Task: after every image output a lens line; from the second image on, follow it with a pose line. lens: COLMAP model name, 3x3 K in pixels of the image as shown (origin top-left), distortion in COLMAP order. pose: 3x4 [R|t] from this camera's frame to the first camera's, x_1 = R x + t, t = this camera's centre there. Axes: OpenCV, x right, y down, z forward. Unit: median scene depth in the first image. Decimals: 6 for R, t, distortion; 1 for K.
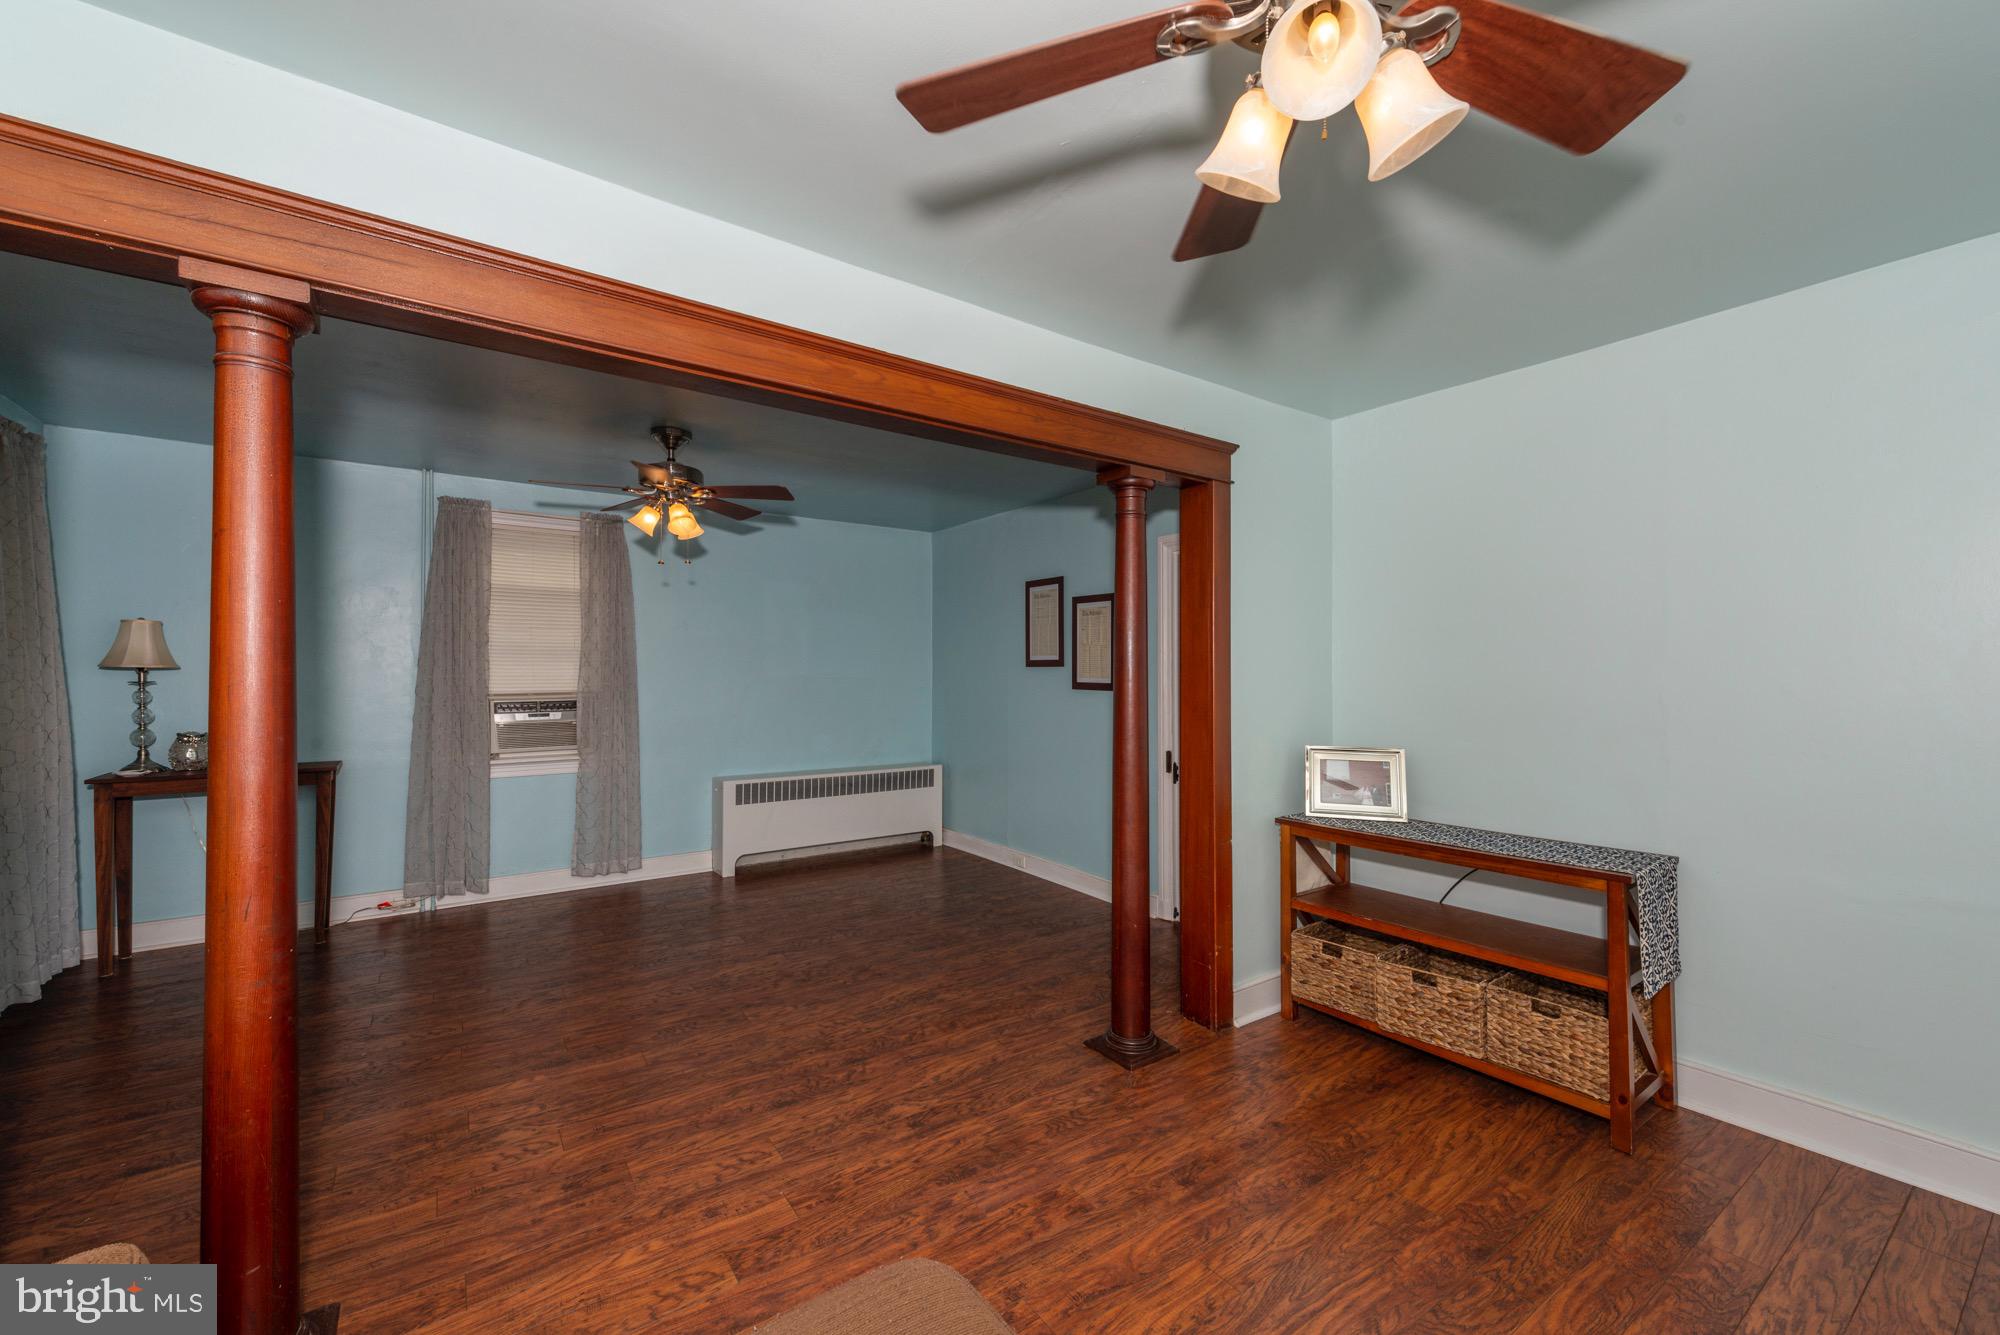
lens RADIAL K [[793.3, 0, 1000.0], [0, 793.3, 667.5], [0, 0, 1]] dist [0.009653, -0.000519]
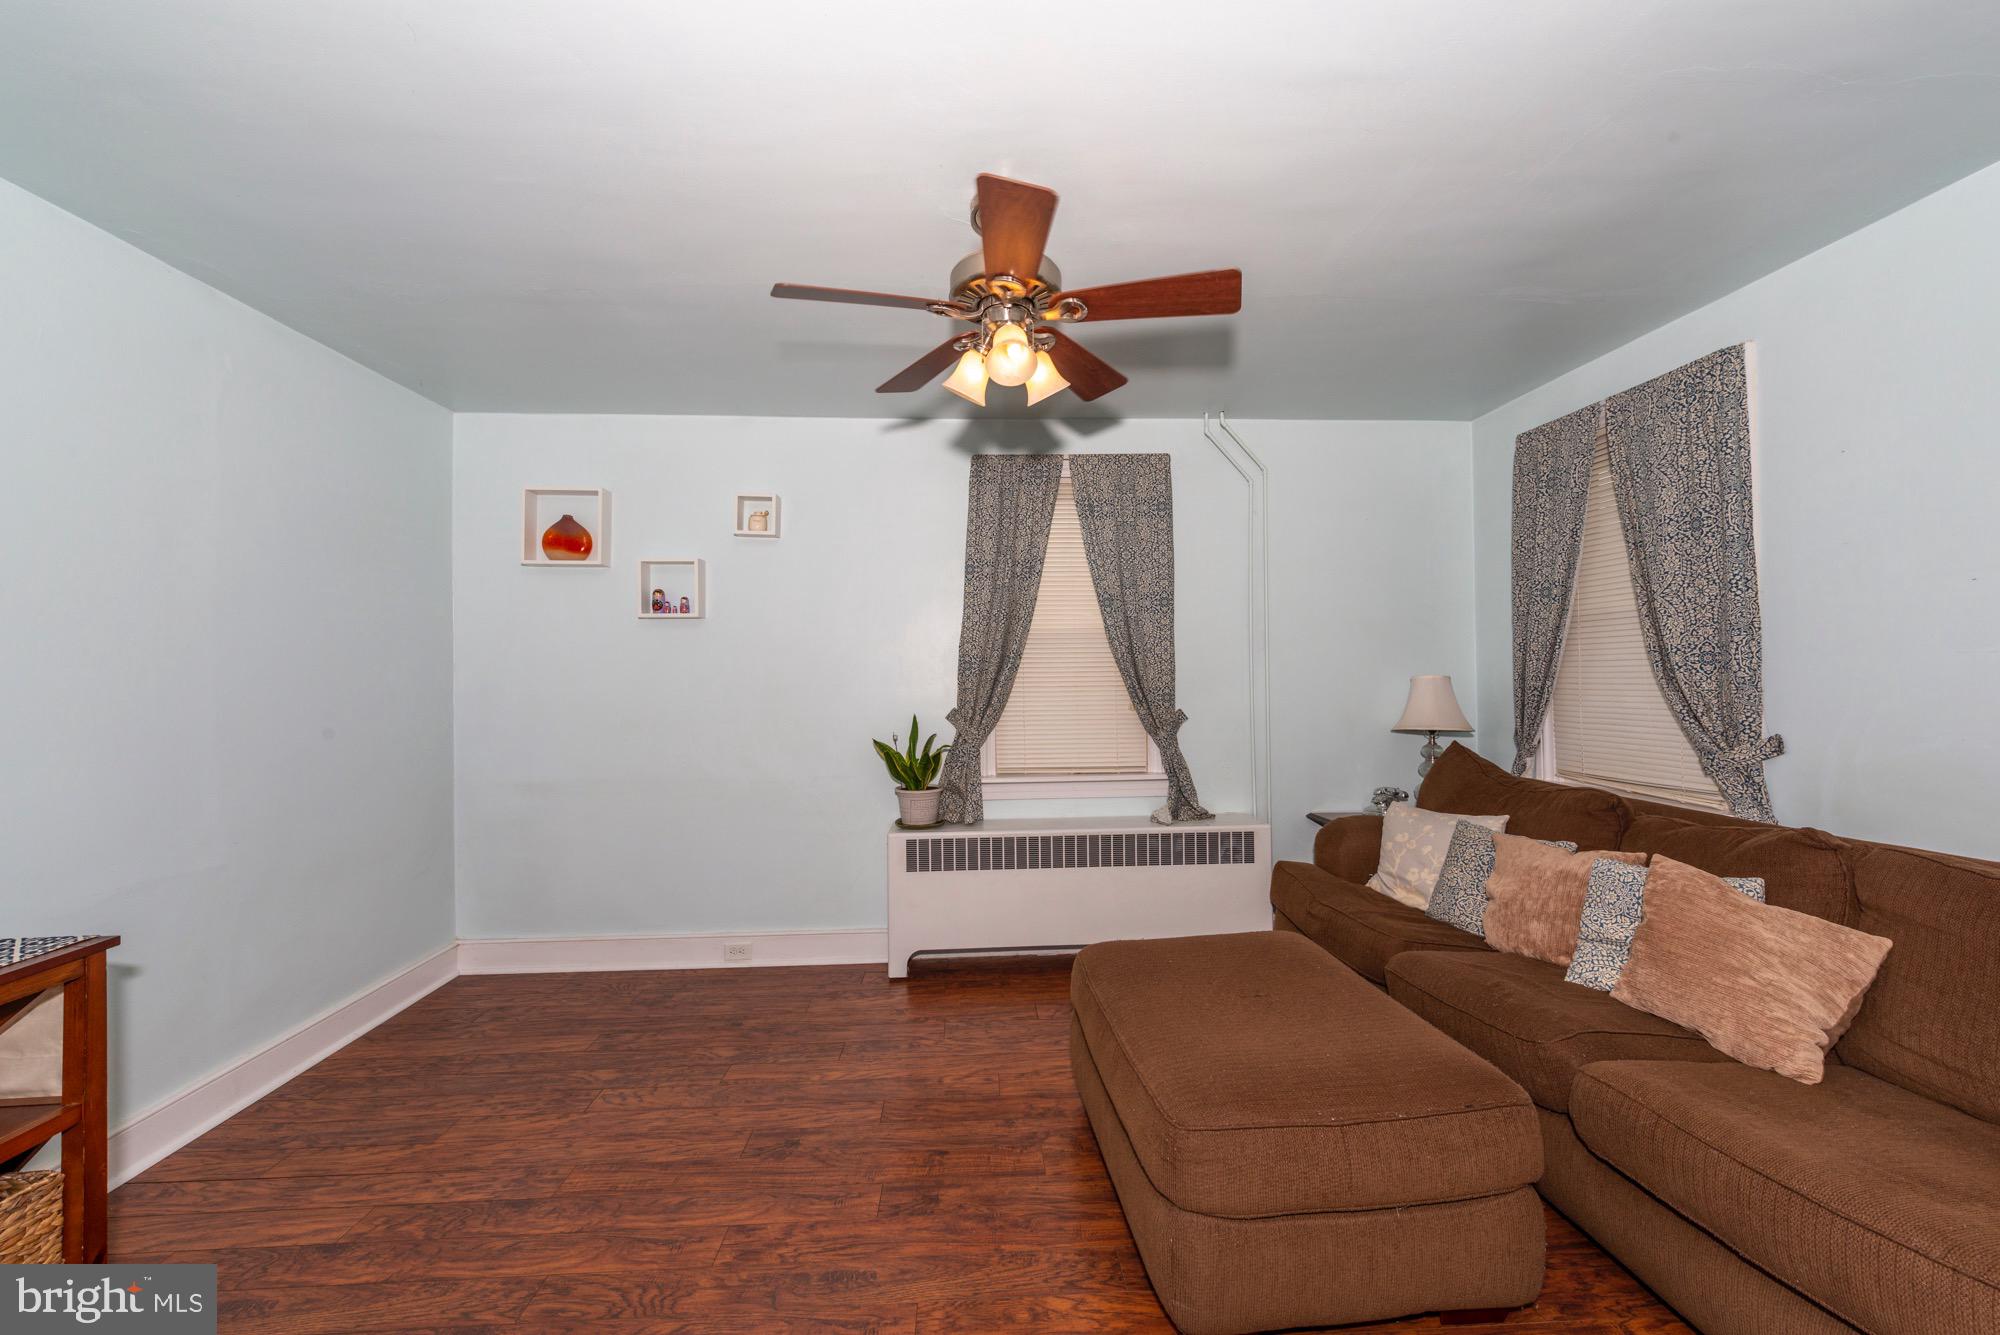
lens RADIAL K [[776.1, 0, 1004.5], [0, 776.1, 666.7], [0, 0, 1]] dist [0.008504, -0.000728]
pose [[-0.846643, 0.012498, 0.532014, -0.214436], [0.004622, 0.999859, -0.016132, 0.023986], [-0.532141, -0.011199, -0.846582, 0.914045]]
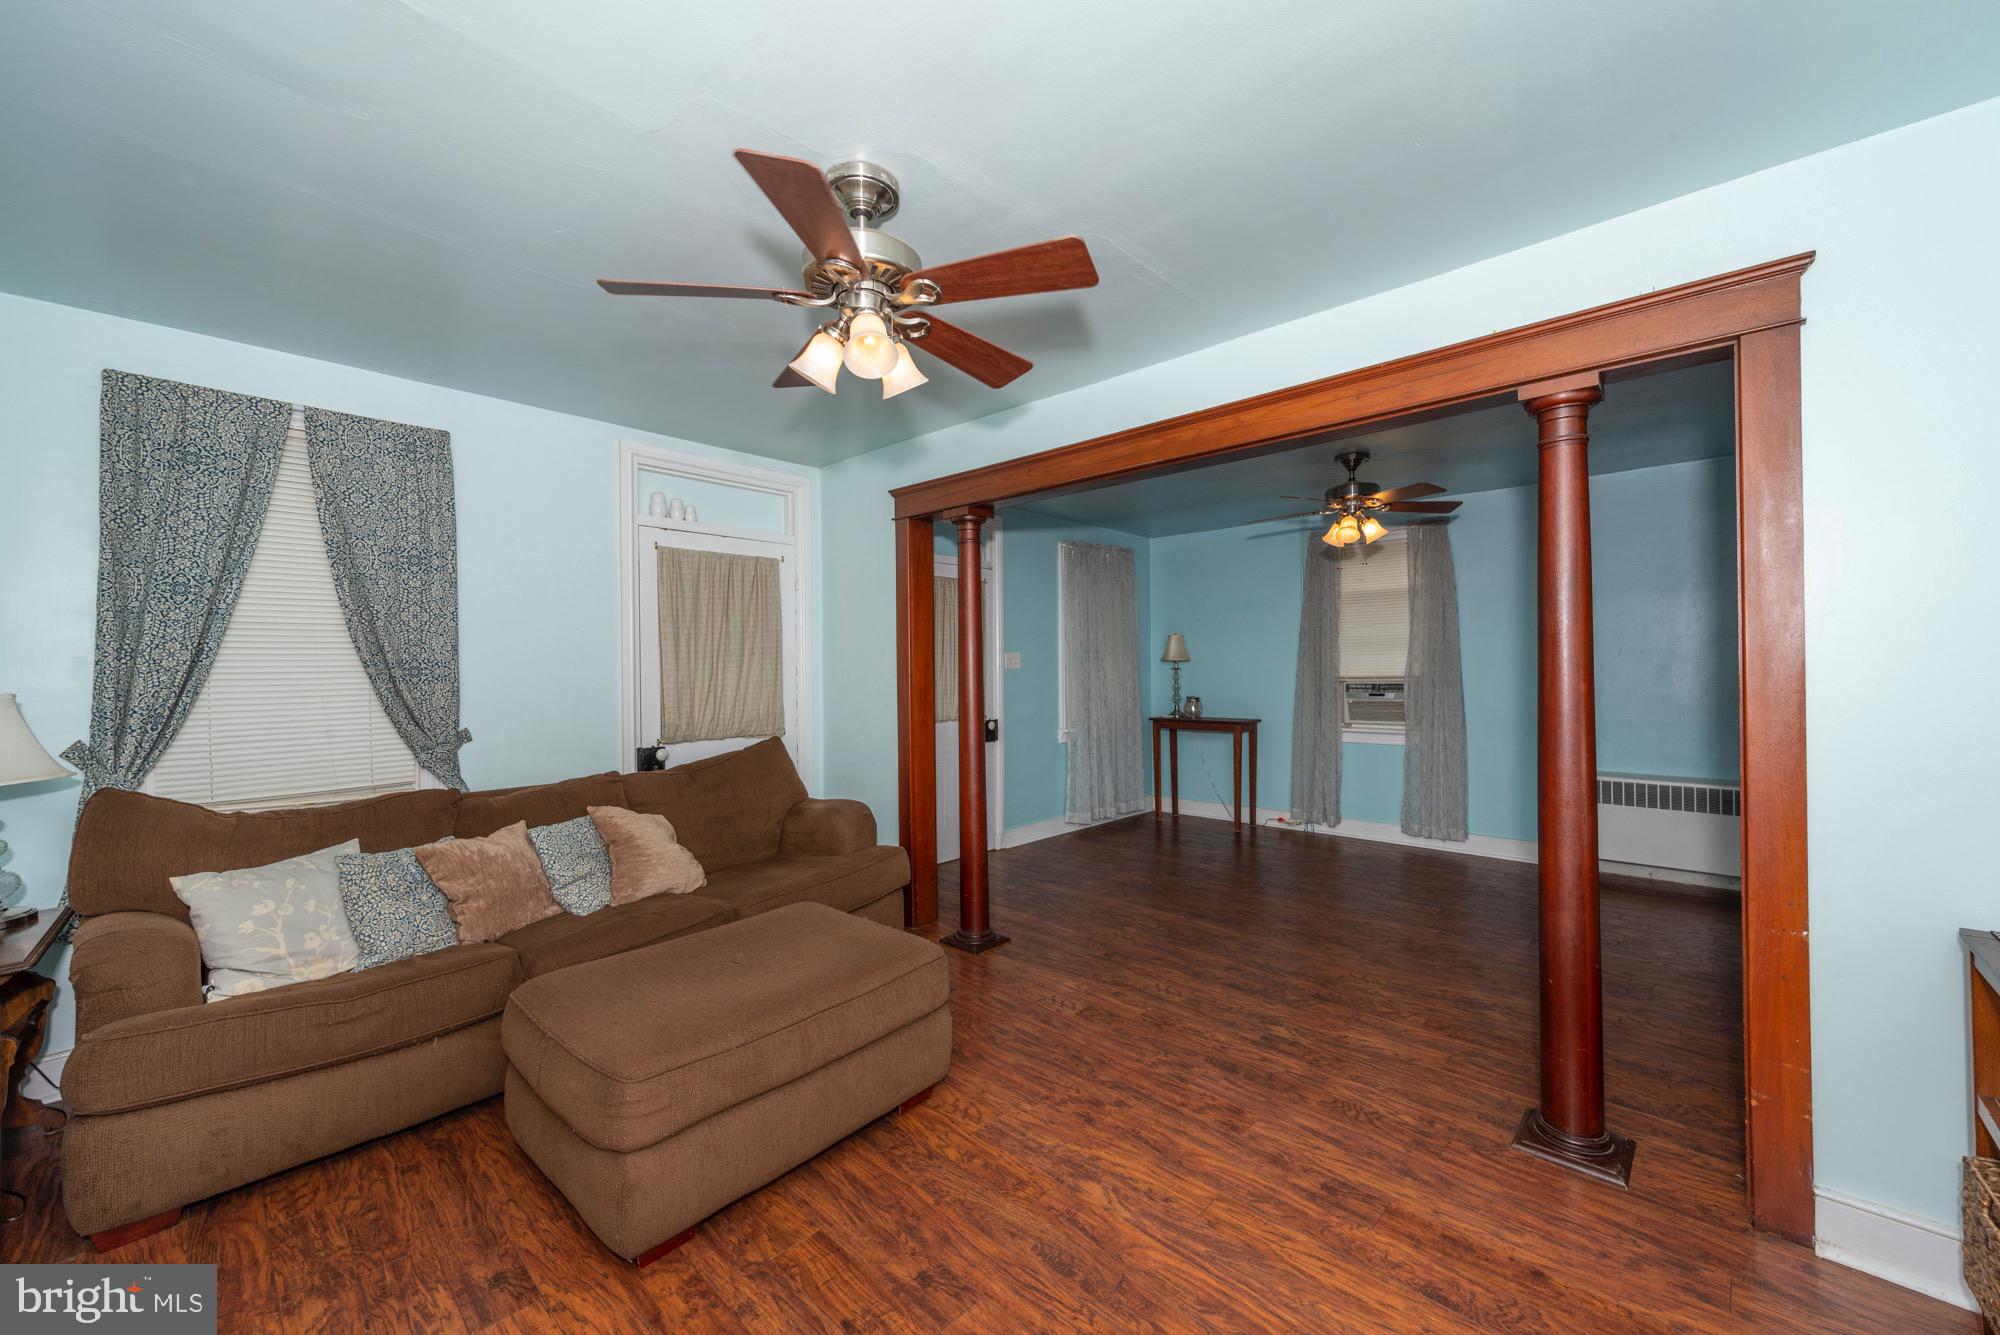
lens RADIAL K [[776.1, 0, 1004.5], [0, 776.1, 666.7], [0, 0, 1]] dist [0.008504, -0.000728]
pose [[0.198889, -0.003973, -0.980014, 0.787634], [0.017405, 0.999848, -0.000521, 0.011581], [0.979867, -0.016953, 0.198928, 0.326950]]
